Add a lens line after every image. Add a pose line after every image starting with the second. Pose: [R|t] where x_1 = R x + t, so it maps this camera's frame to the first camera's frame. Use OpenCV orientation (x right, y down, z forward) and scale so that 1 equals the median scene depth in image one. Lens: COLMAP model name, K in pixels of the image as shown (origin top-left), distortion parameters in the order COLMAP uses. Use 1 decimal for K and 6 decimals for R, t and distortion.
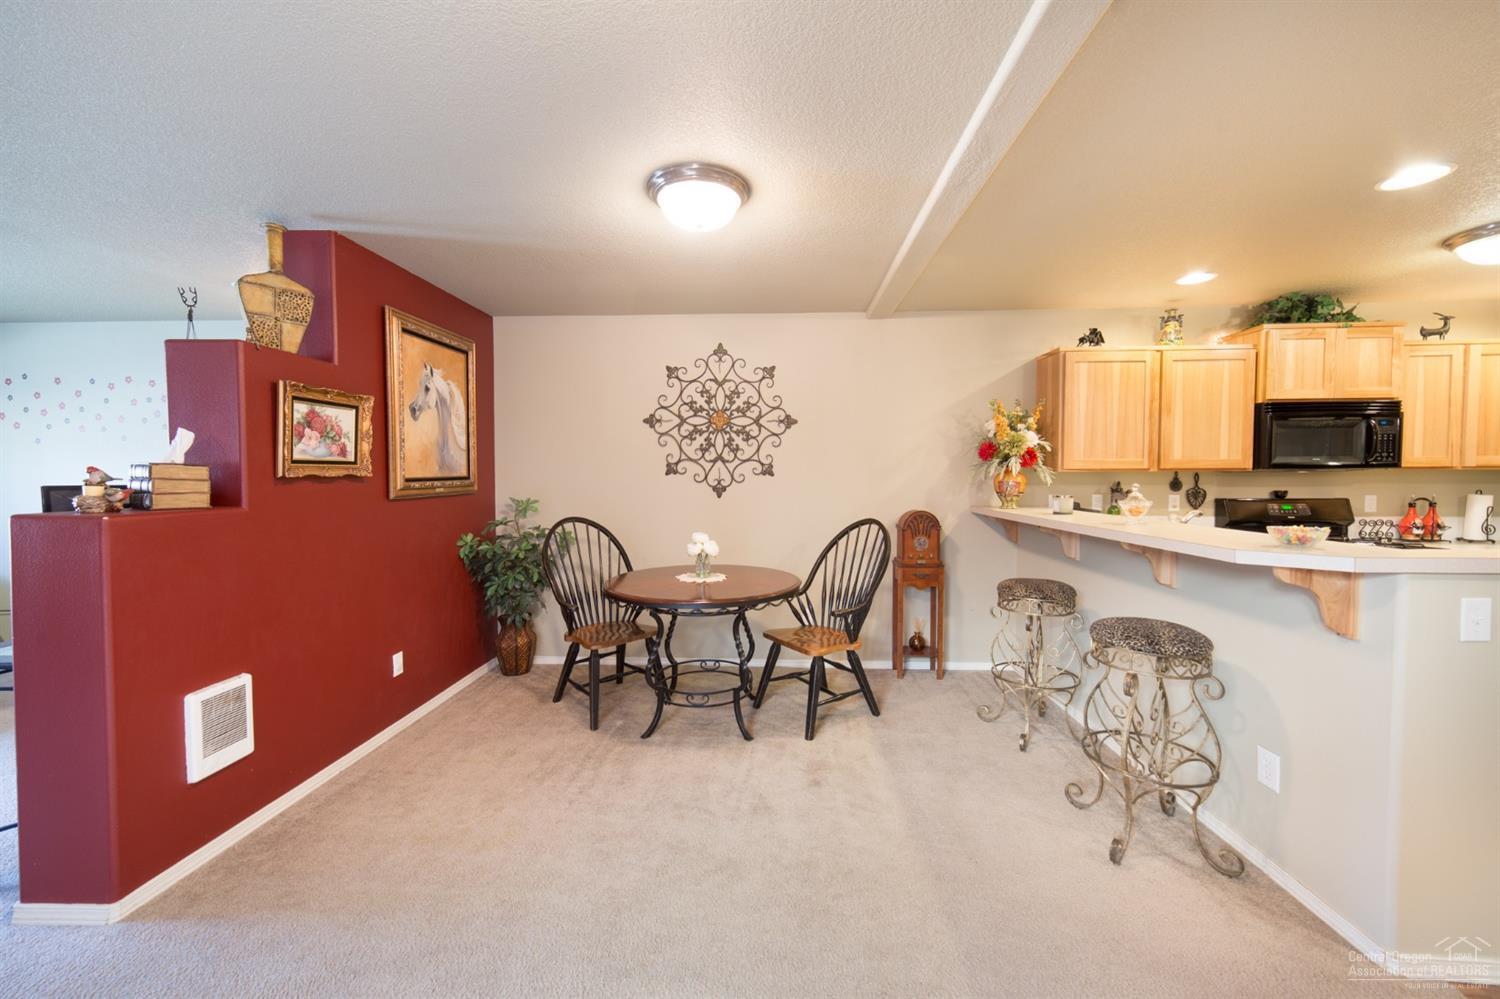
lens RADIAL K [[566.4, 0, 750.2], [0, 566.4, 494.1], [0, 0, 1]] dist [0.008189, 0.000643]
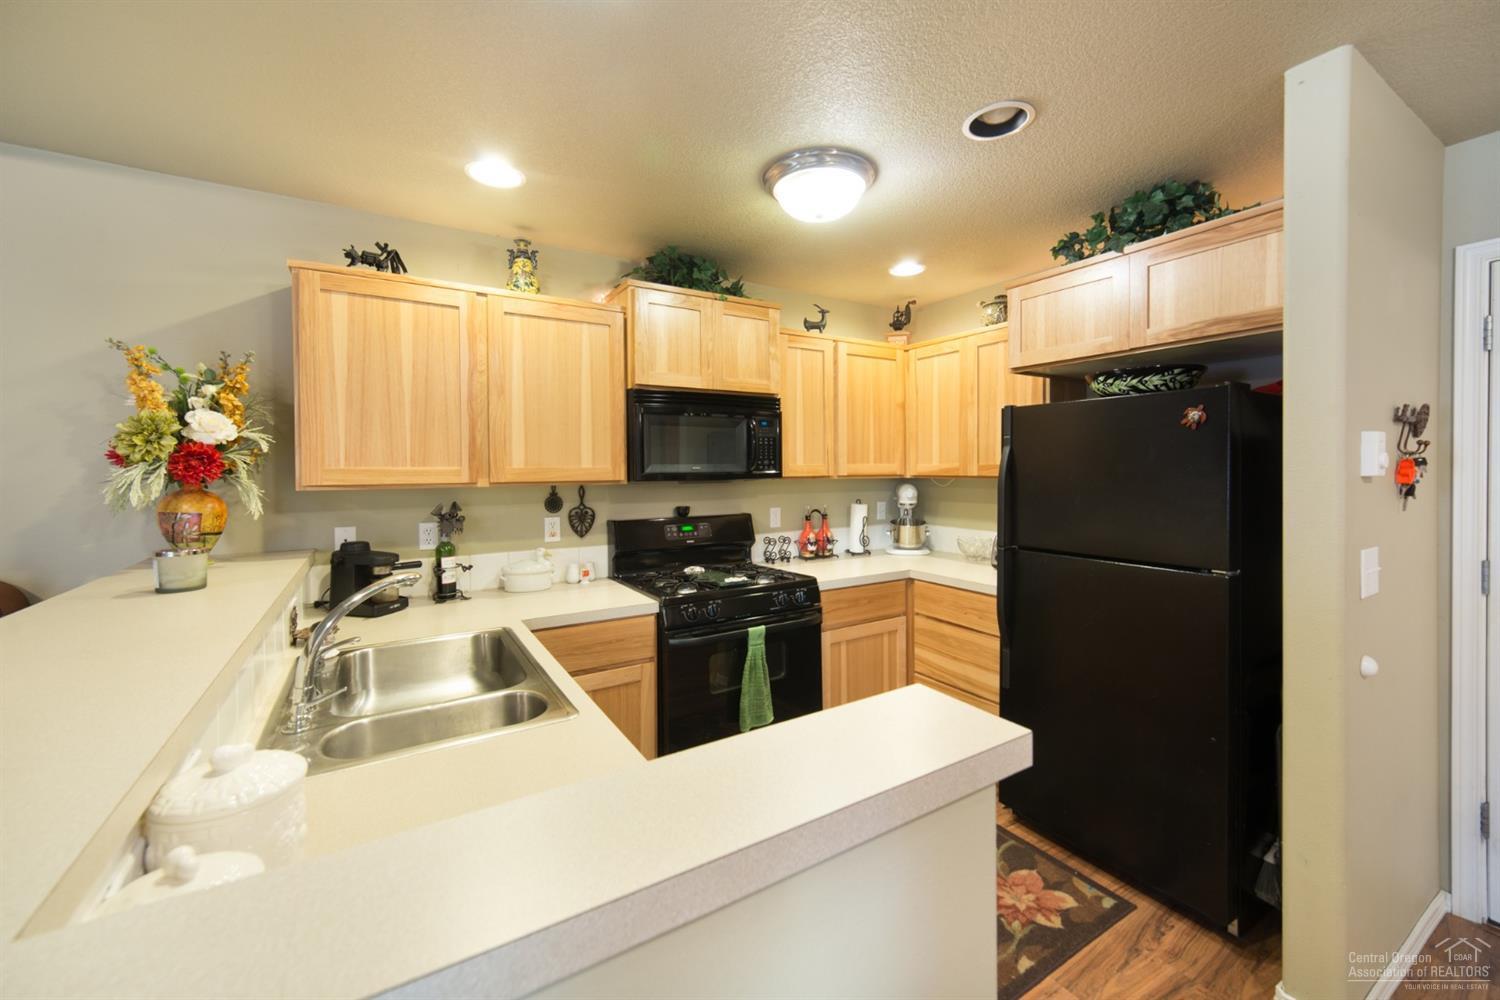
lens RADIAL K [[566.4, 0, 775.6], [0, 566.4, 474.9], [0, 0, 1]] dist [0.008189, 0.000643]
pose [[0.822667, -0.011051, 0.568416, 0.616581], [0.023762, 0.999606, -0.014956, -0.036005], [-0.568027, 0.025811, 0.822605, 0.303936]]
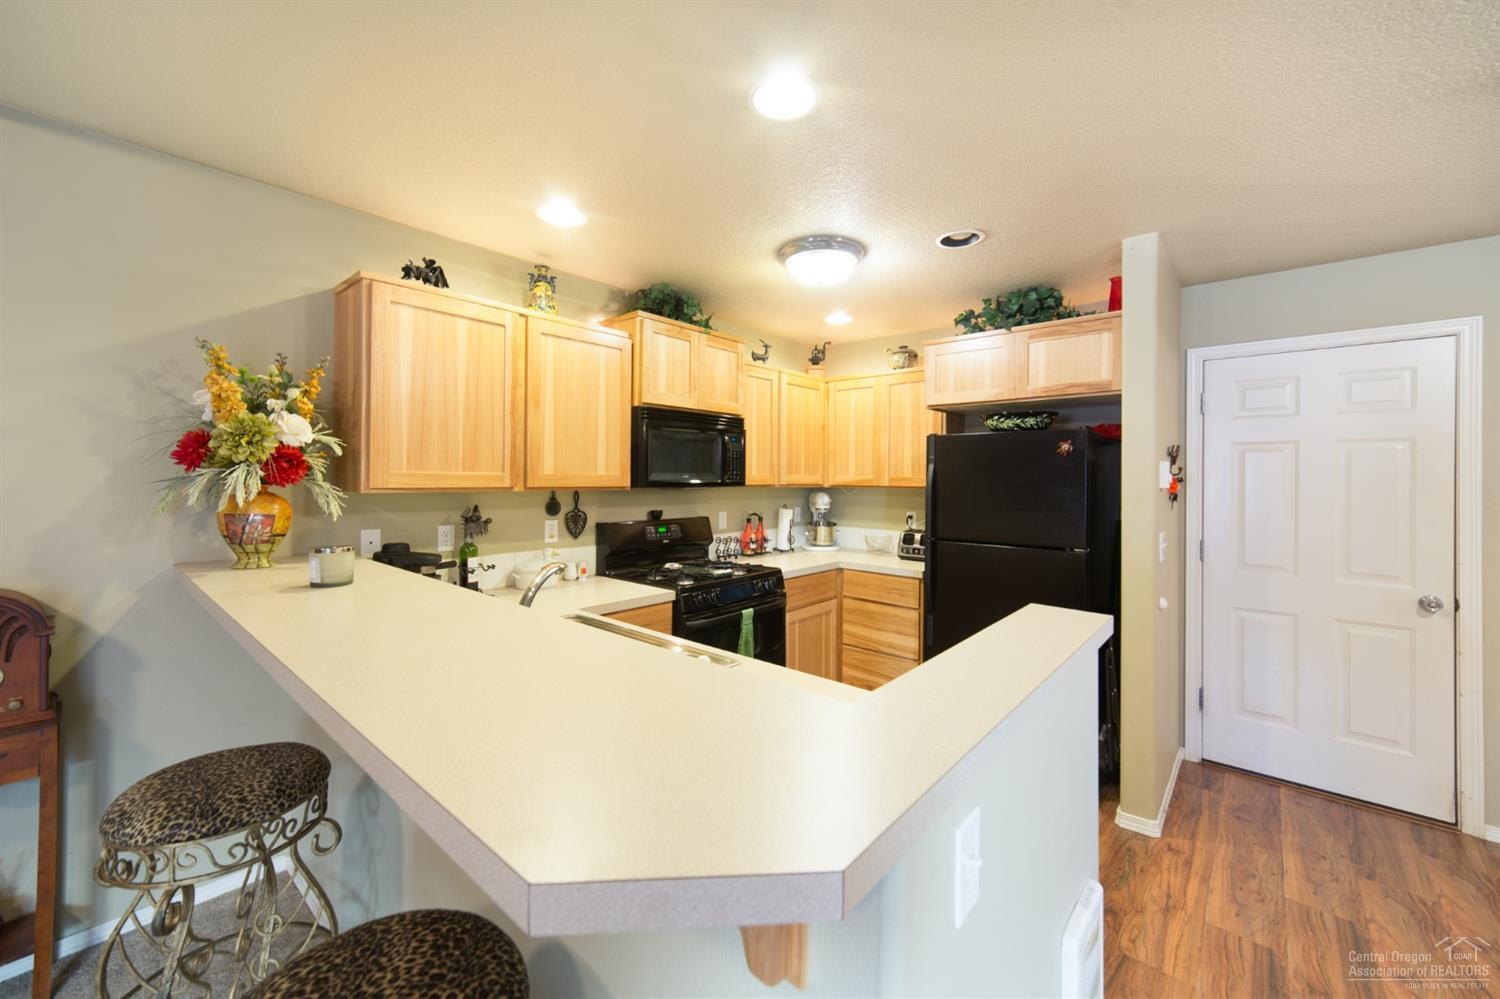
lens RADIAL K [[566.4, 0, 740.4], [0, 566.4, 475.5], [0, 0, 1]] dist [0.008189, 0.000643]
pose [[0.627439, 0.009806, 0.778604, 0.346710], [0.015544, 0.999564, -0.025115, -0.037294], [-0.778511, 0.027861, 0.627012, 0.368228]]
